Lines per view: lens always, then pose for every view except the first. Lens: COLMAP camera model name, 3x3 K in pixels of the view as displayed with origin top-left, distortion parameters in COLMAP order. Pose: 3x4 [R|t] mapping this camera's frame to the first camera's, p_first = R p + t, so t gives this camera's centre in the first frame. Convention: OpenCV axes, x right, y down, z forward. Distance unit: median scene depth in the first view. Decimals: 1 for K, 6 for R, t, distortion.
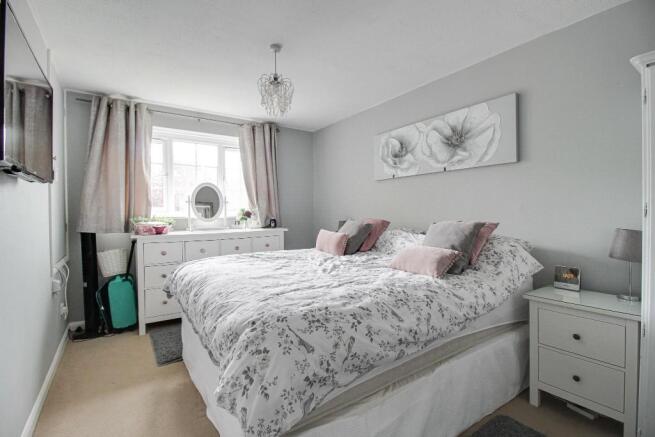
lens RADIAL K [[307.5, 0, 329.7], [0, 307.5, 217.3], [0, 0, 1]] dist [-0.006445, -0.001124]
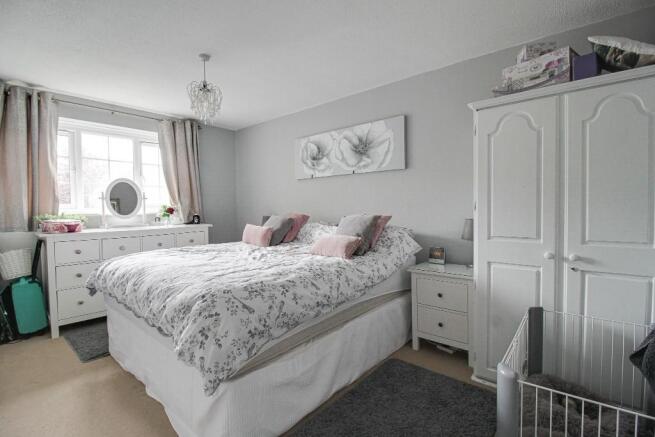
lens RADIAL K [[307.5, 0, 328.1], [0, 307.5, 218.0], [0, 0, 1]] dist [-0.006445, -0.001124]
pose [[0.967901, -0.013282, 0.250981, -0.029698], [0.009300, 0.999811, 0.017047, 0.002816], [-0.251161, -0.014166, 0.967842, -0.156295]]
